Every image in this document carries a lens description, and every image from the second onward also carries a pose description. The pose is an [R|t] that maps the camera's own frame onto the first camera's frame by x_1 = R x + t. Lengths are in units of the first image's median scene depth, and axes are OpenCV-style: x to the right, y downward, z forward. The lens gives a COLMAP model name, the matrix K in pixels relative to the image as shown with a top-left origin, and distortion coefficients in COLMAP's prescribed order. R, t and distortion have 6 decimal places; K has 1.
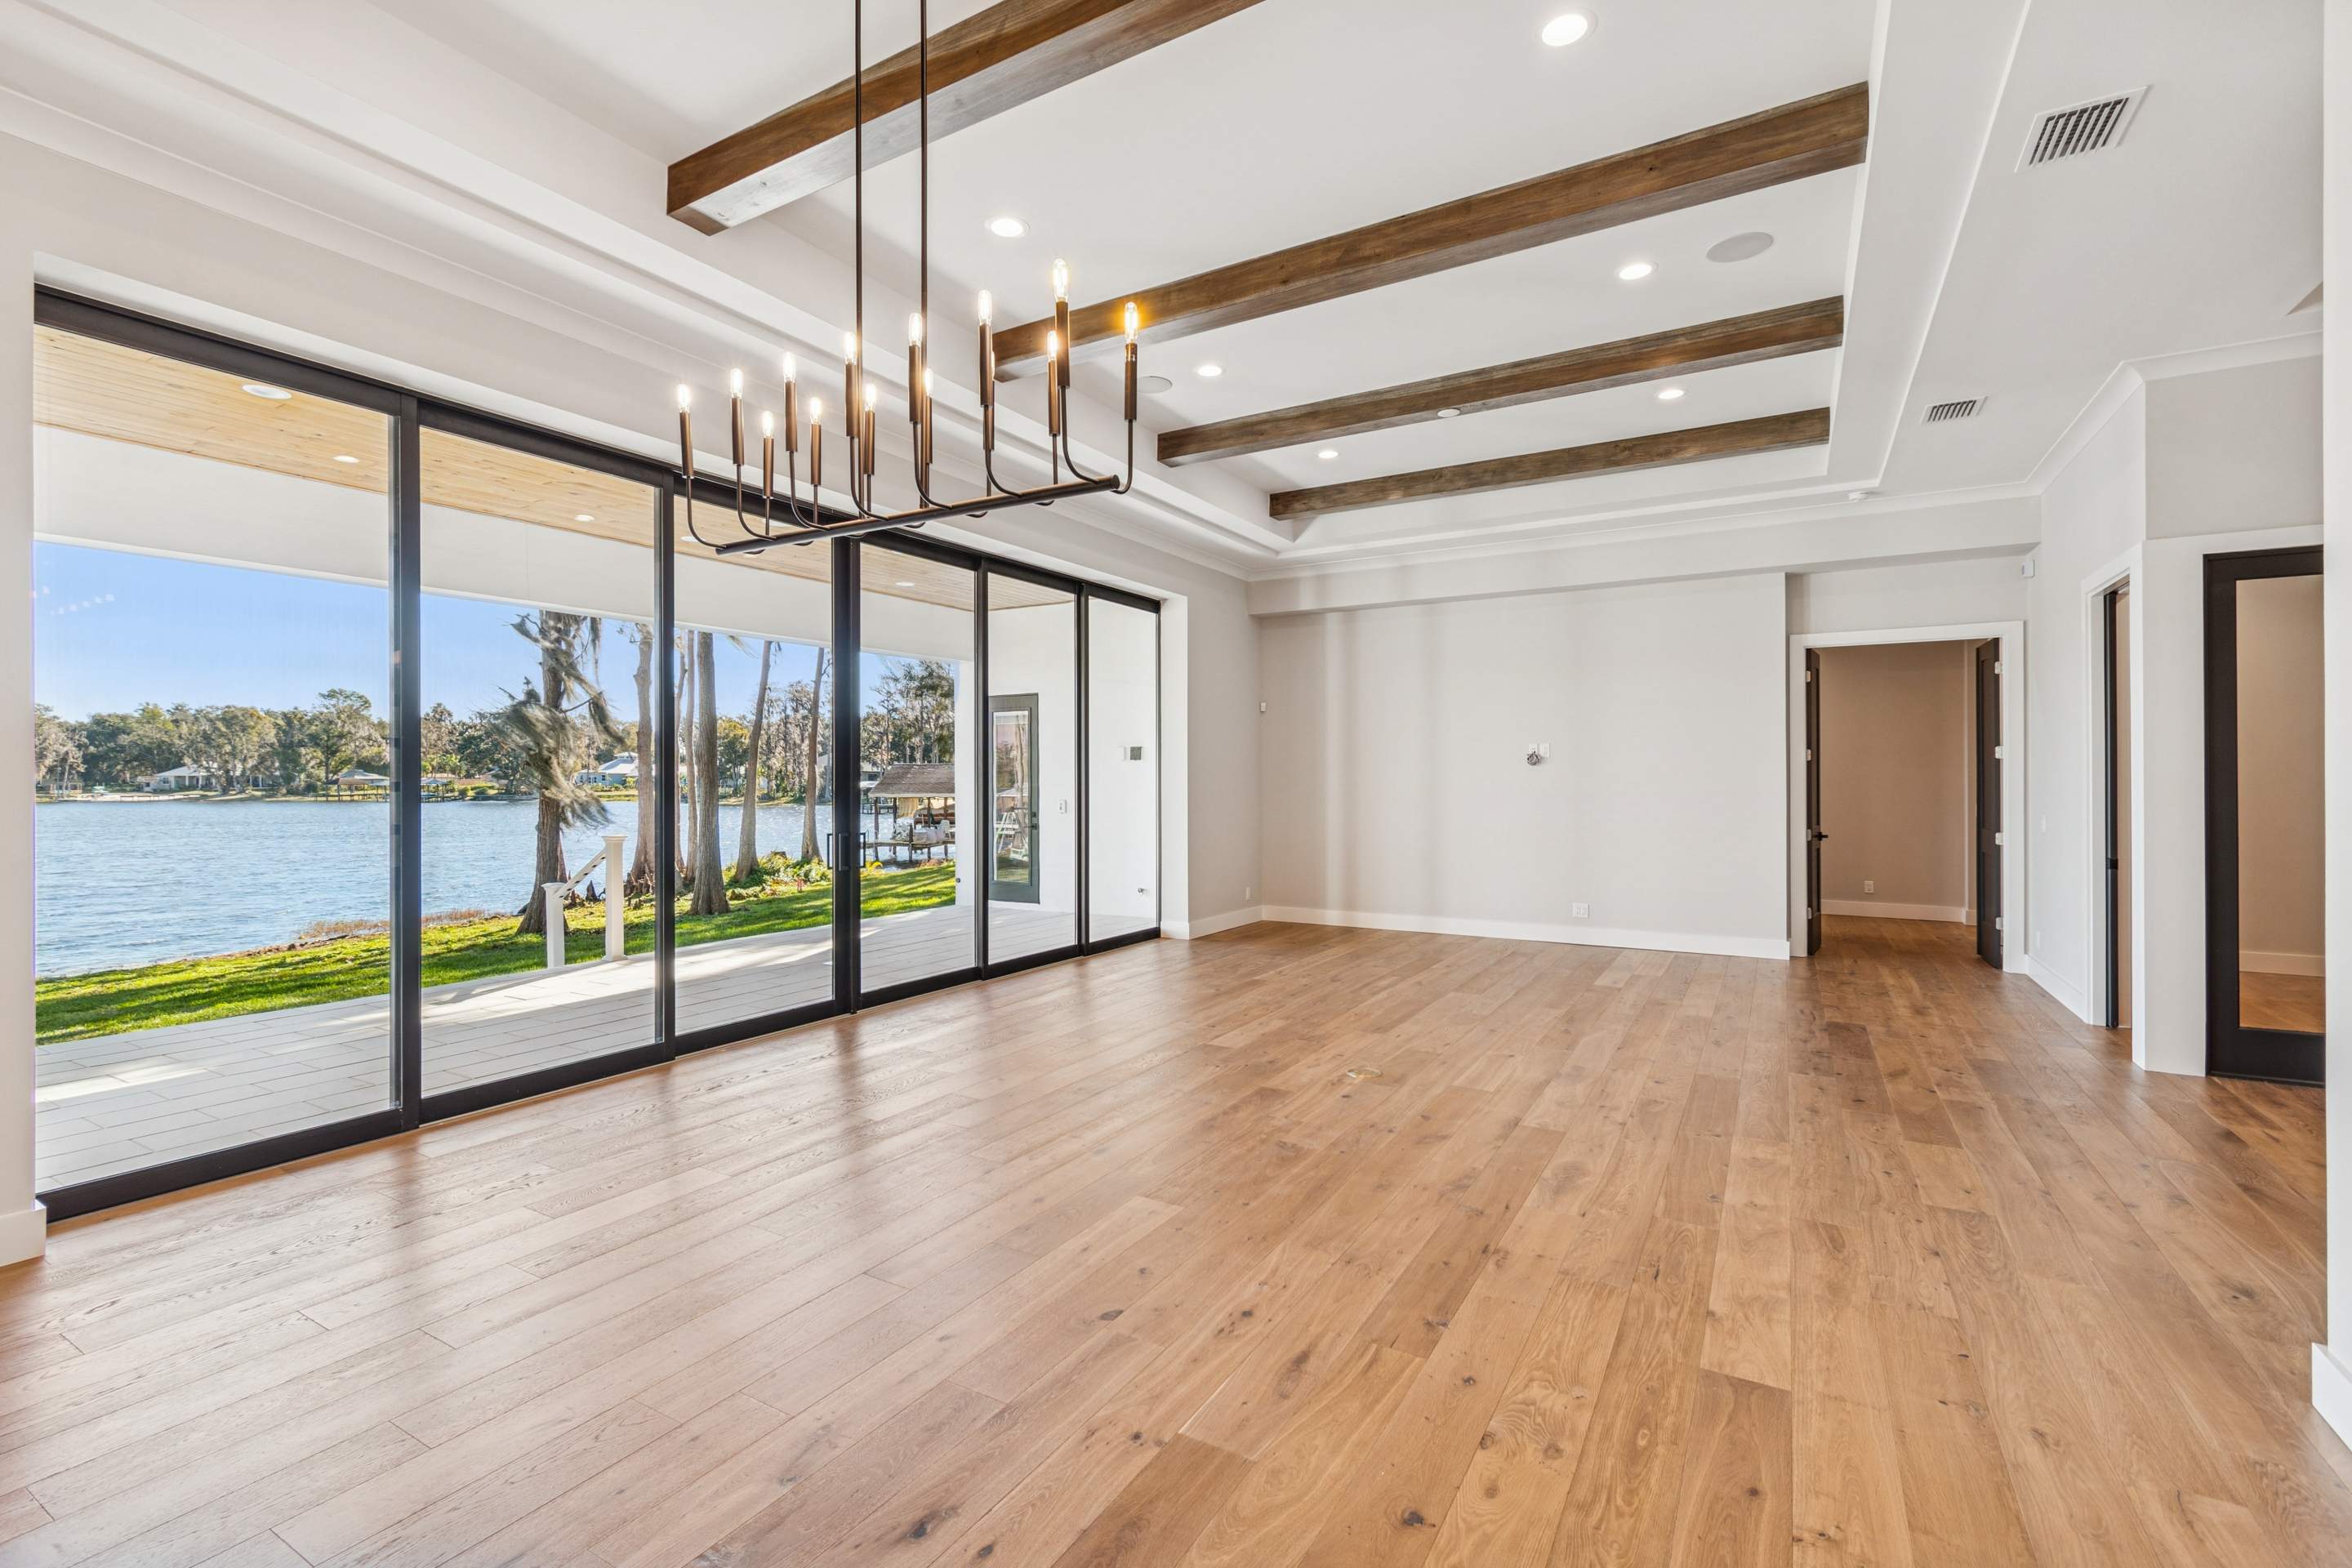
lens RADIAL K [[1019.5, 0, 1176.0], [0, 1019.5, 784.0], [0, 0, 1]] dist [-0.000285, -0.000401]
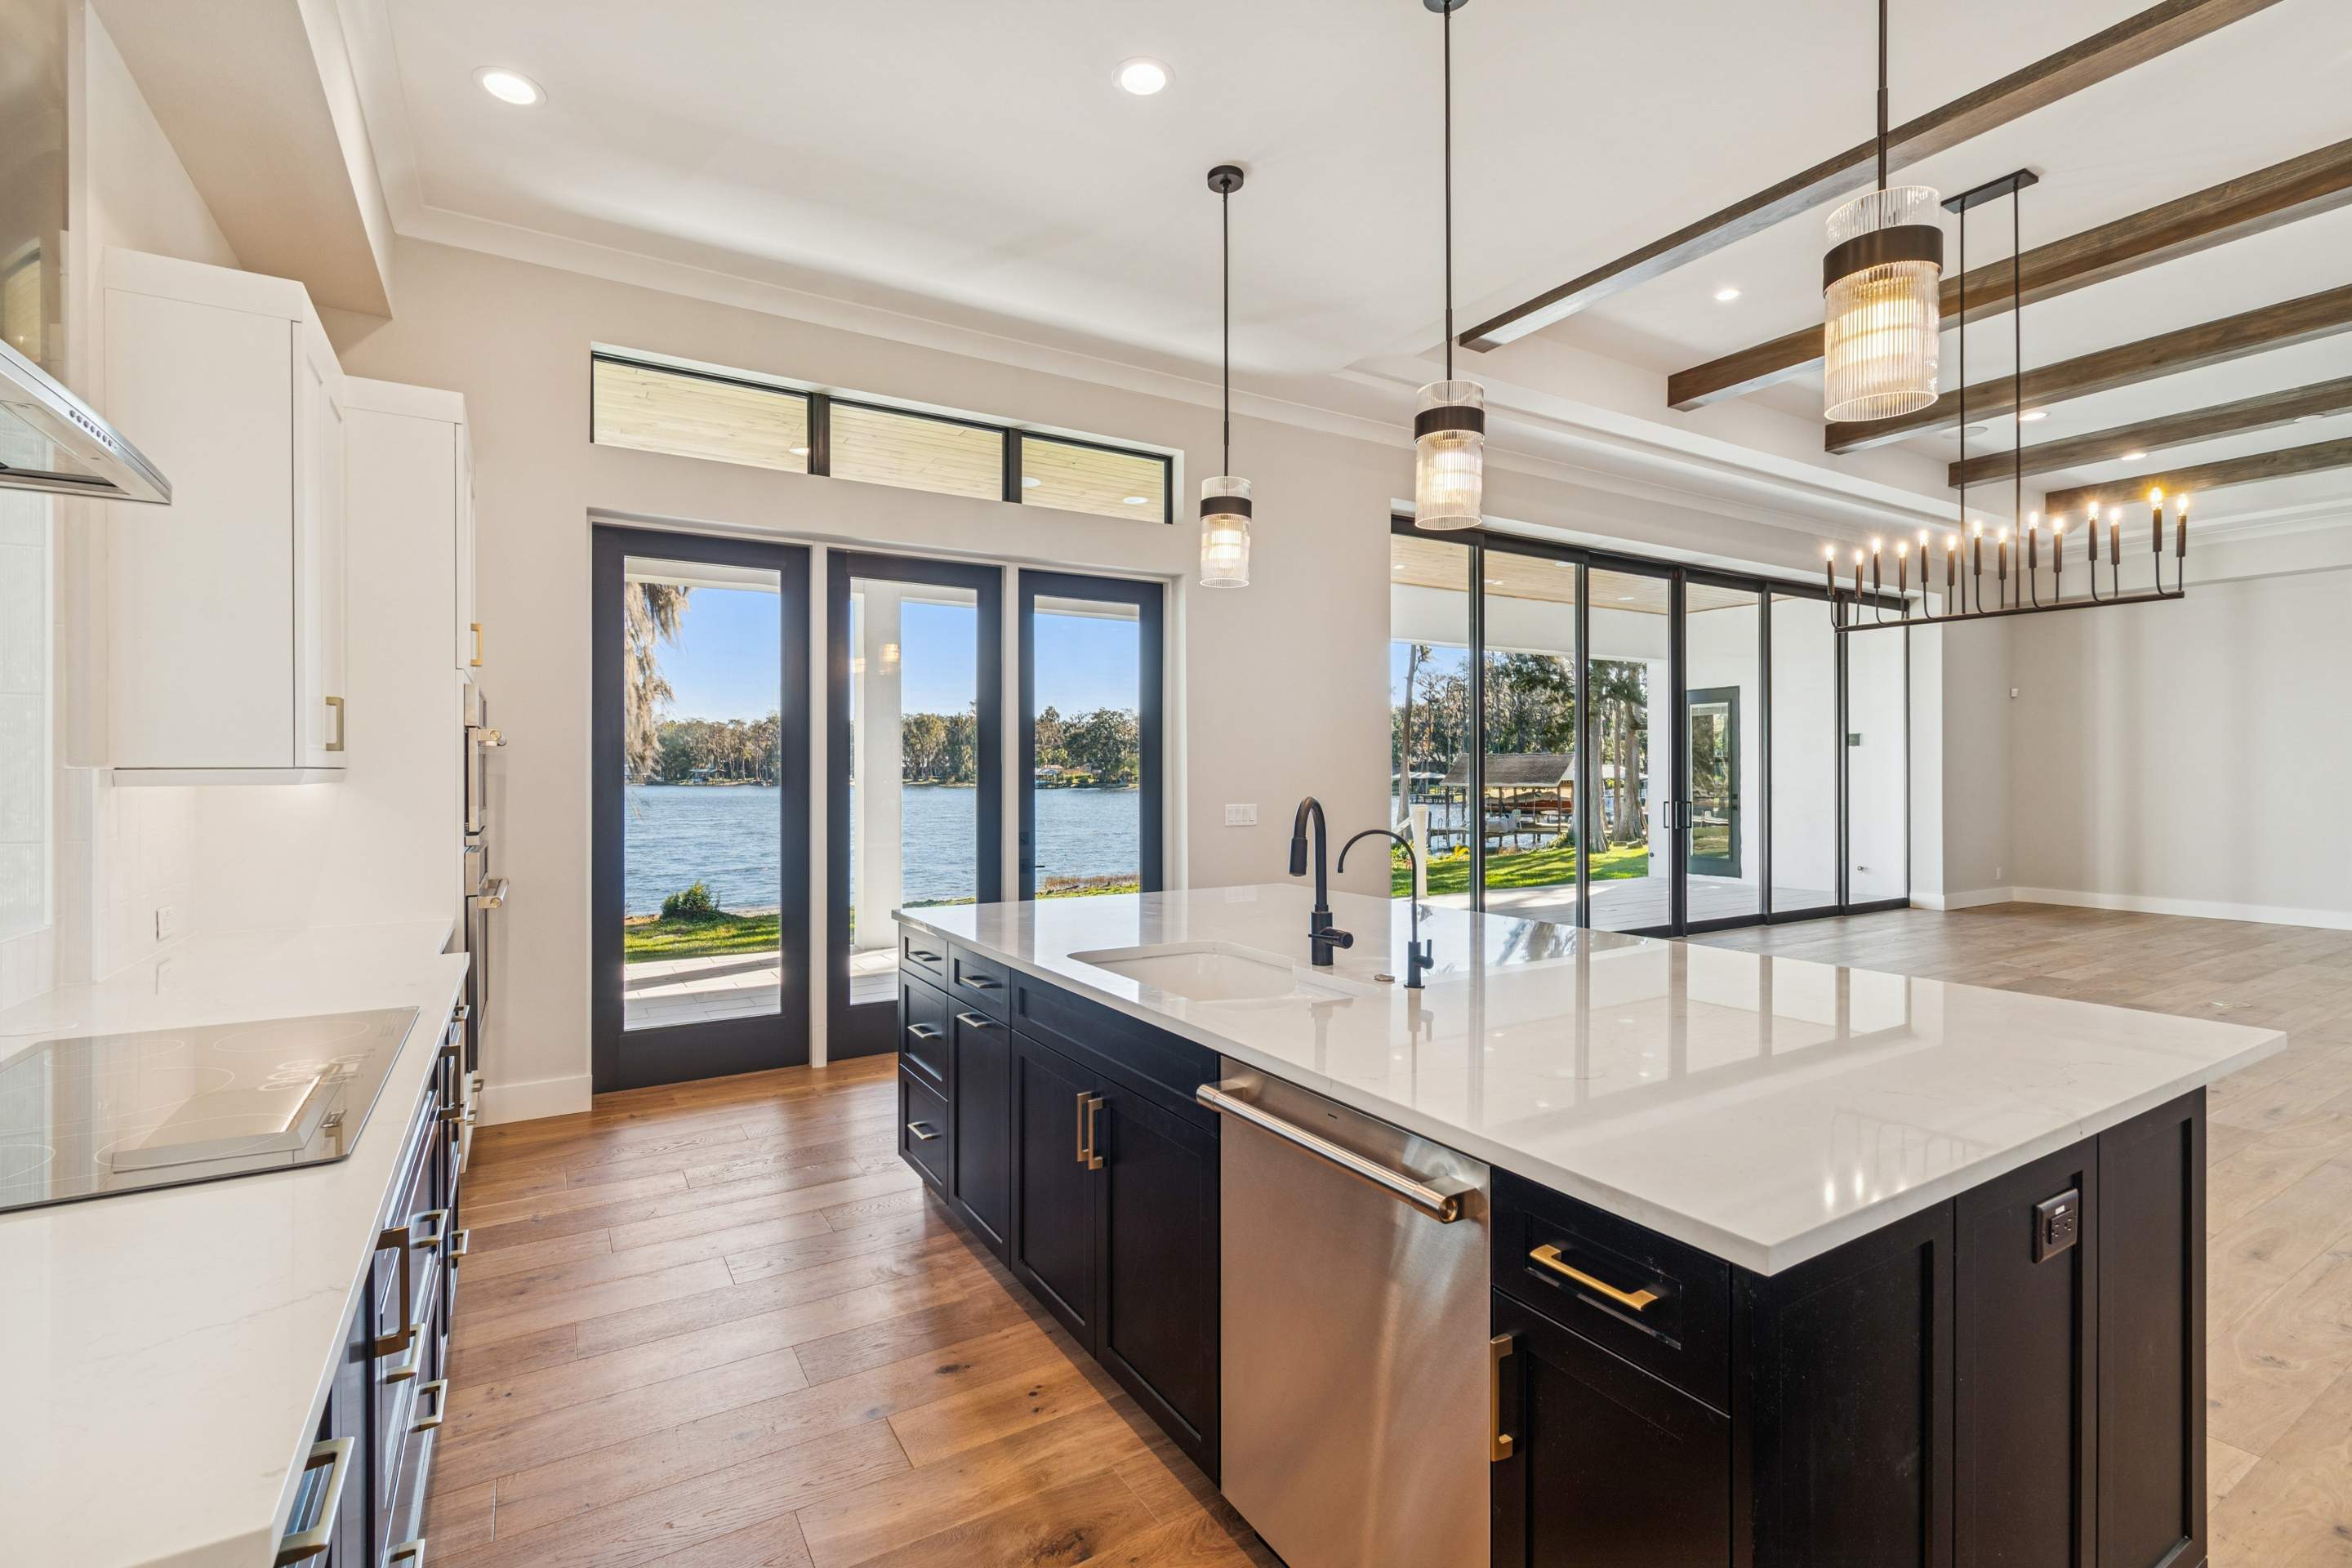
lens RADIAL K [[1033.6, 0, 1176.0], [0, 1033.6, 784.0], [0, 0, 1]] dist [-0.010929, 0.000531]
pose [[0.873988, 0.007904, -0.485883, -0.171571], [-0.003789, 0.999948, 0.009452, 0.010565], [0.485932, -0.006420, 0.873973, -0.356219]]
